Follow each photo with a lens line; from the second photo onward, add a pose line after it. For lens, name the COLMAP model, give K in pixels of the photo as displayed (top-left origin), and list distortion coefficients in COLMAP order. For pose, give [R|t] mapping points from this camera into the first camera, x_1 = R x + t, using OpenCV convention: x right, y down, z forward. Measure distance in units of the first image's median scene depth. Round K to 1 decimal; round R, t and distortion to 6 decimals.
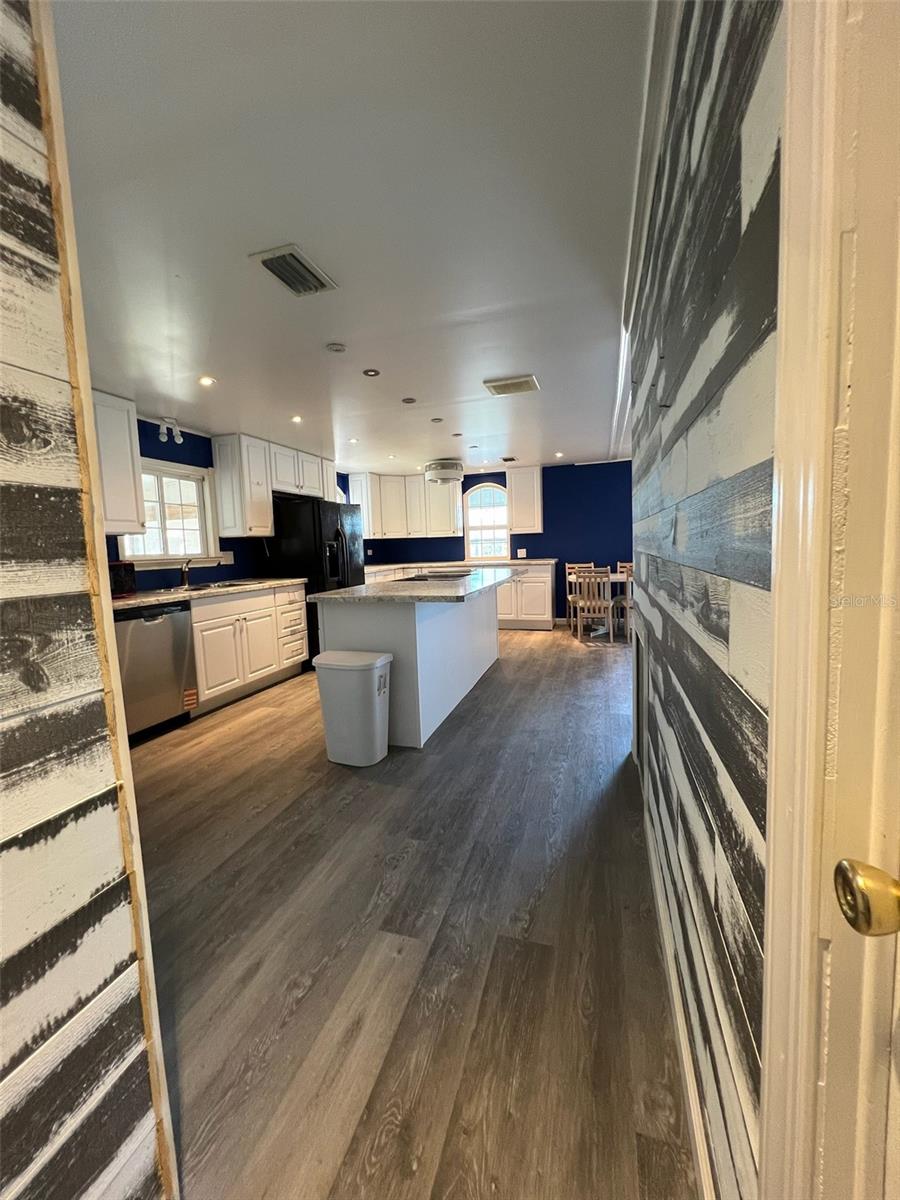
lens RADIAL K [[479.1, 0, 451.1], [0, 479.1, 593.6], [0, 0, 1]] dist [-0.001193, 0.000445]
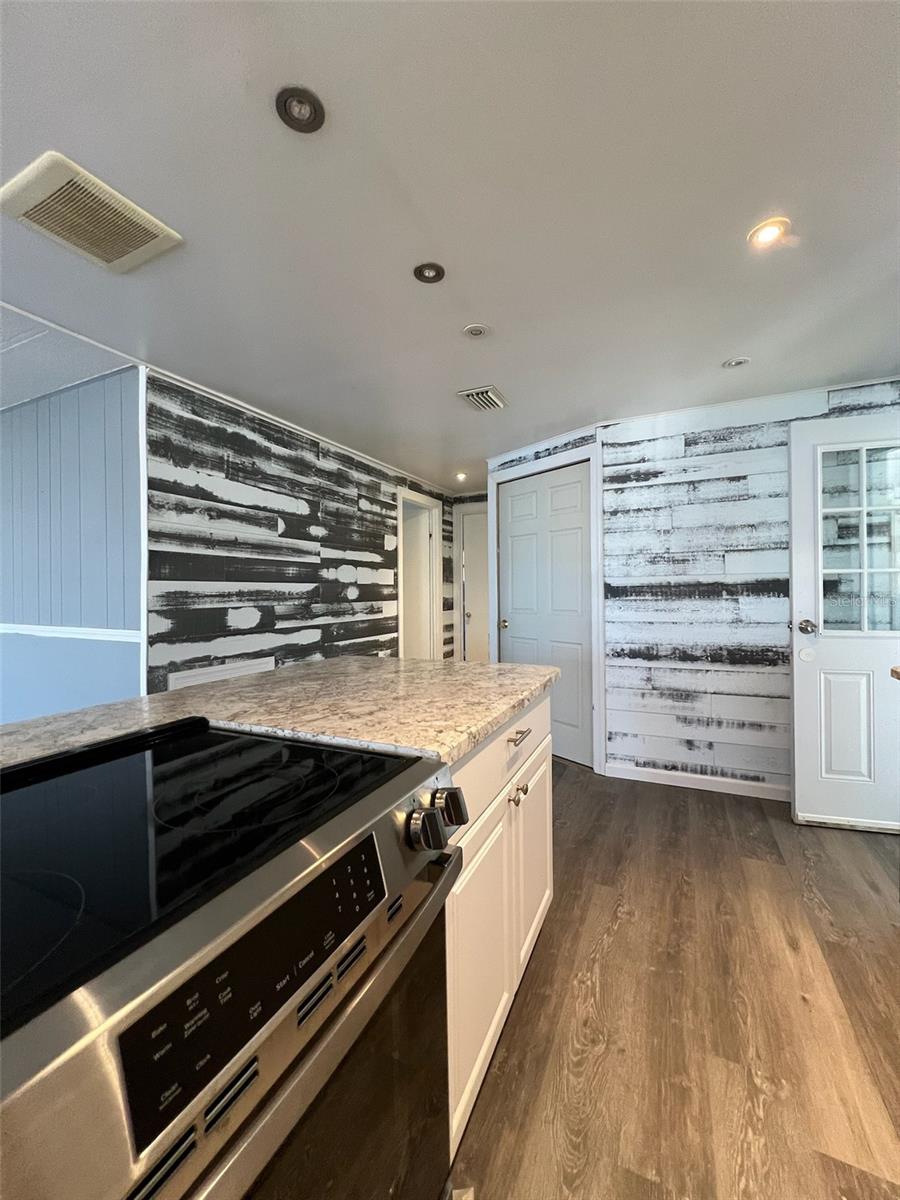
lens RADIAL K [[479.1, 0, 451.8], [0, 479.1, 593.7], [0, 0, 1]] dist [-0.001193, 0.000445]
pose [[-0.990028, 0.046826, 0.132857, -0.186166], [0.060341, 0.993197, 0.099594, -0.116552], [-0.127289, 0.106617, -0.986119, 1.186783]]
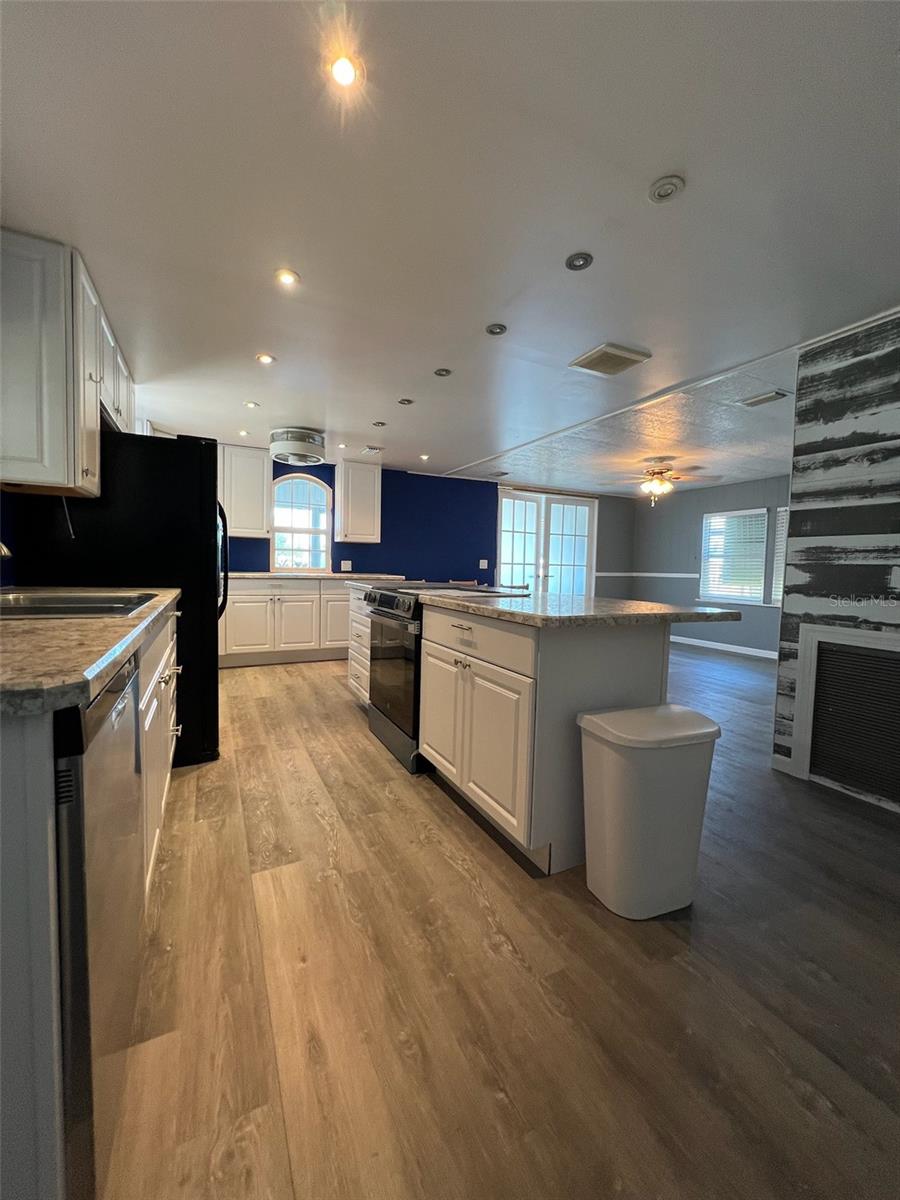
lens RADIAL K [[479.1, 0, 450.3], [0, 479.1, 594.9], [0, 0, 1]] dist [-0.001193, 0.000445]
pose [[0.718310, 0.012961, 0.695603, -0.545490], [0.017156, 0.999192, -0.036334, -0.001715], [-0.695512, 0.038032, 0.717507, 0.516151]]
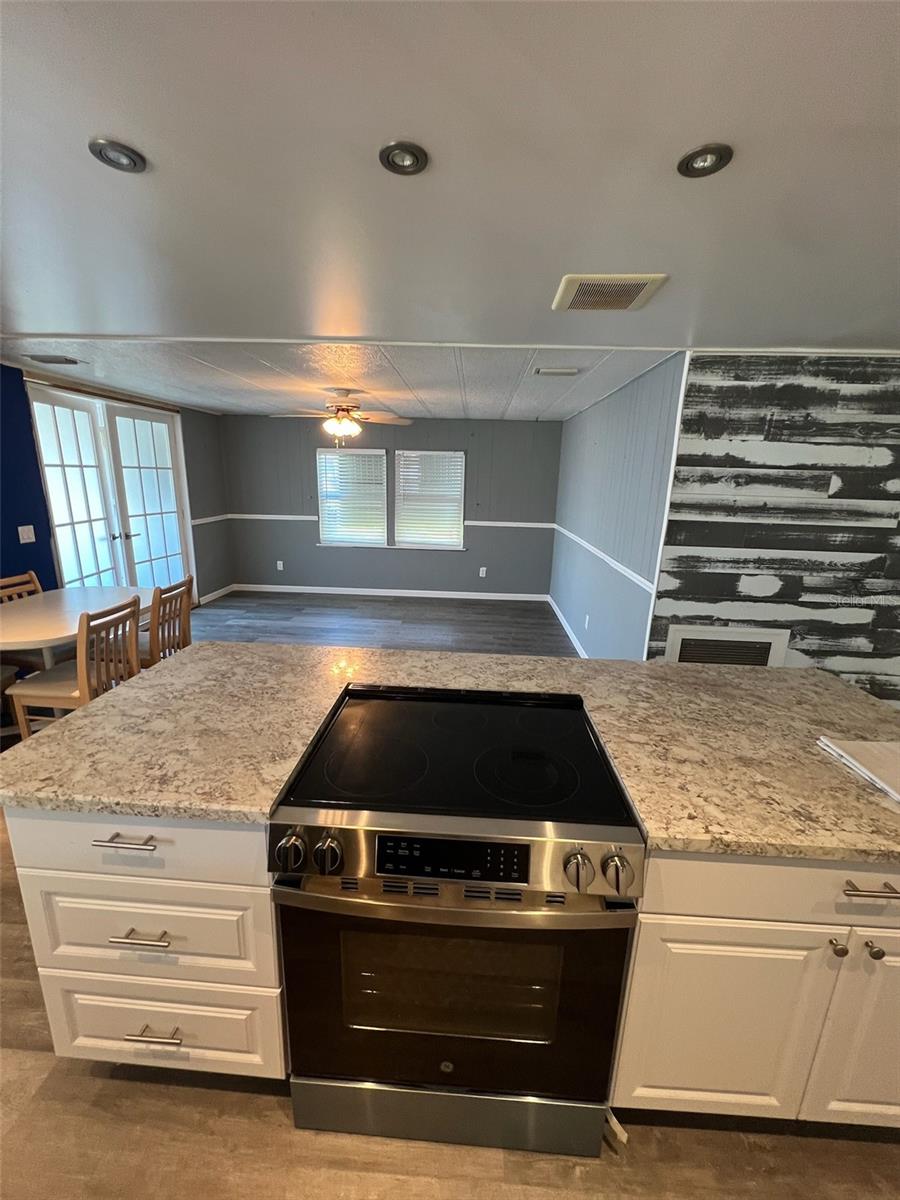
lens RADIAL K [[479.1, 0, 450.6], [0, 479.1, 594.2], [0, 0, 1]] dist [-0.001193, 0.000445]
pose [[-0.249880, -0.202670, 0.946829, -0.333028], [0.076516, 0.970658, 0.227965, -0.208740], [-0.965249, 0.129411, -0.227041, 1.121179]]
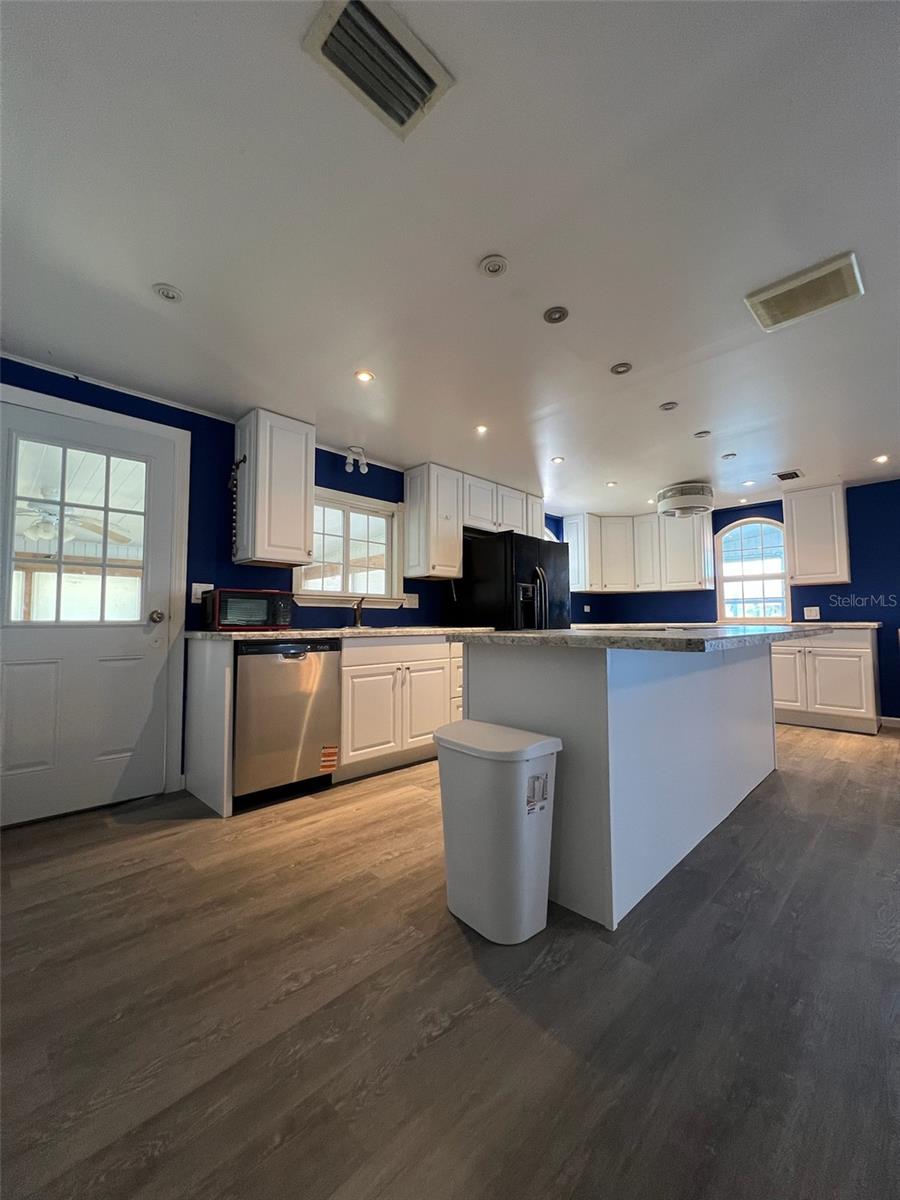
lens RADIAL K [[479.1, 0, 451.9], [0, 479.1, 594.8], [0, 0, 1]] dist [-0.001193, 0.000445]
pose [[0.886064, 0.004913, -0.463537, 0.016652], [-0.072833, 0.989000, -0.128740, 0.027572], [0.457805, 0.147833, 0.876675, 0.293115]]
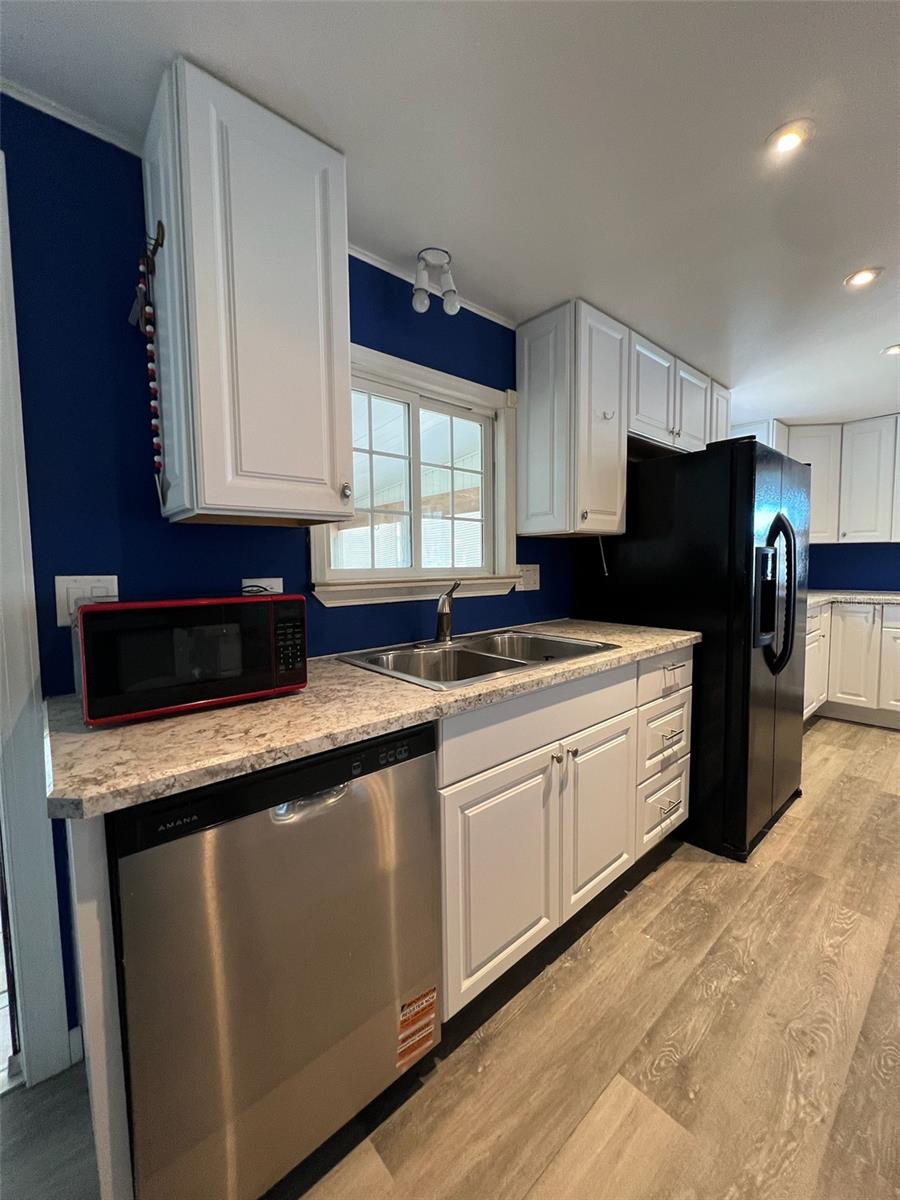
lens RADIAL K [[479.1, 0, 451.3], [0, 479.1, 593.5], [0, 0, 1]] dist [-0.001193, 0.000445]
pose [[0.851863, 0.057456, -0.520604, -0.326368], [-0.067941, 0.997689, -0.001062, -0.061664], [0.519340, 0.036275, 0.853797, 0.633472]]
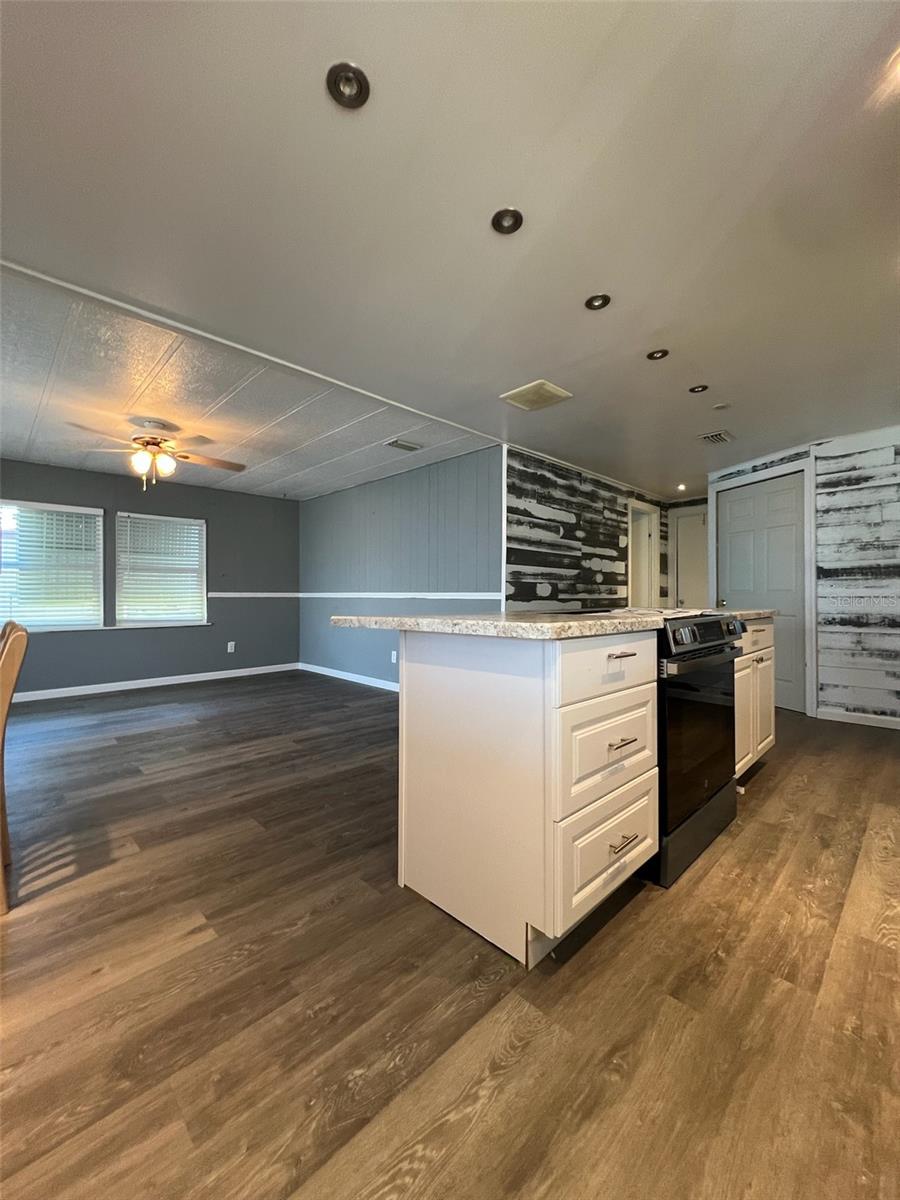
lens RADIAL K [[479.1, 0, 450.6], [0, 479.1, 593.7], [0, 0, 1]] dist [-0.001193, 0.000445]
pose [[-0.881120, 0.040368, 0.471167, -0.124070], [0.079523, 0.994810, 0.063483, -0.108417], [-0.466159, 0.093404, -0.879756, 1.626601]]
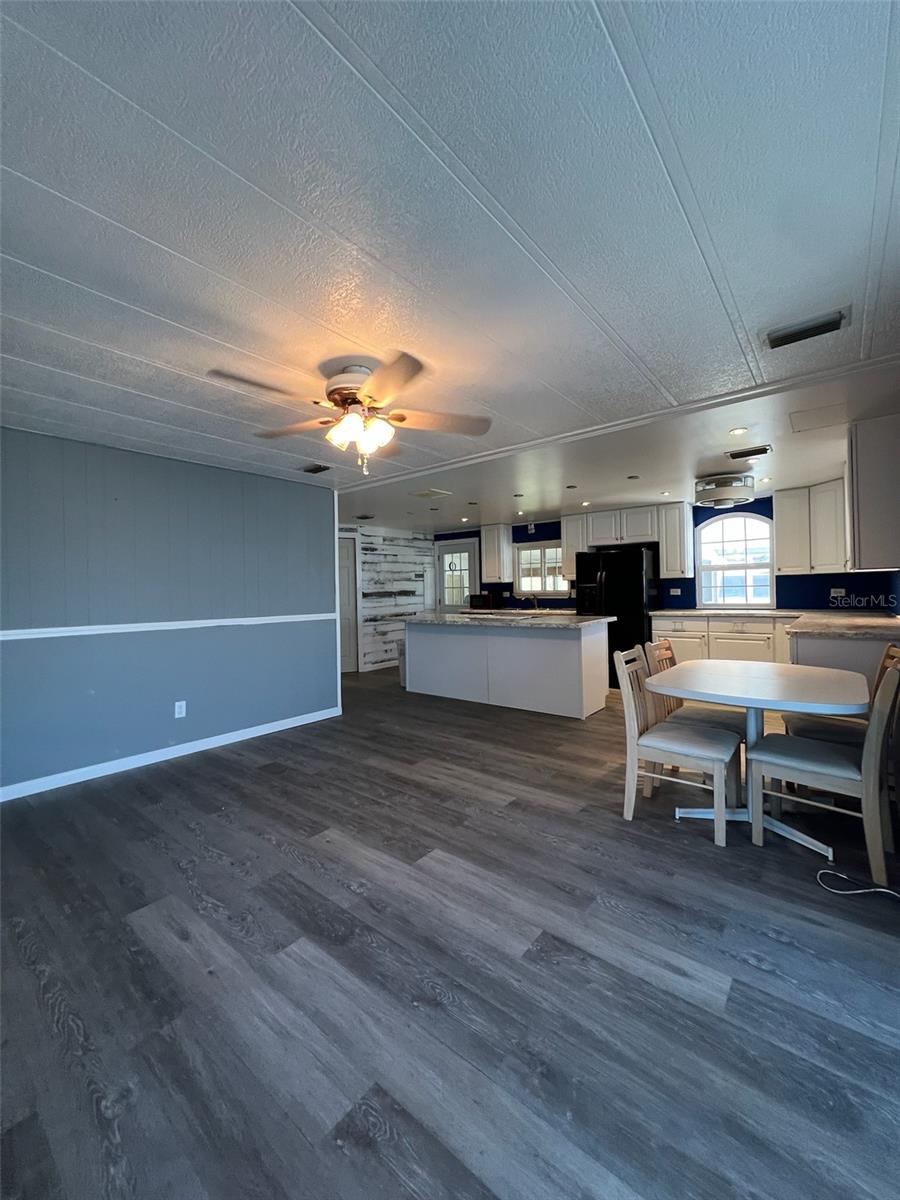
lens RADIAL K [[479.1, 0, 450.4], [0, 479.1, 598.3], [0, 0, 1]] dist [-0.001193, 0.000445]
pose [[-0.369353, 0.060046, -0.927347, 1.305086], [-0.059069, 0.994375, 0.087913, -0.201646], [0.927410, 0.087249, -0.363729, 1.393031]]
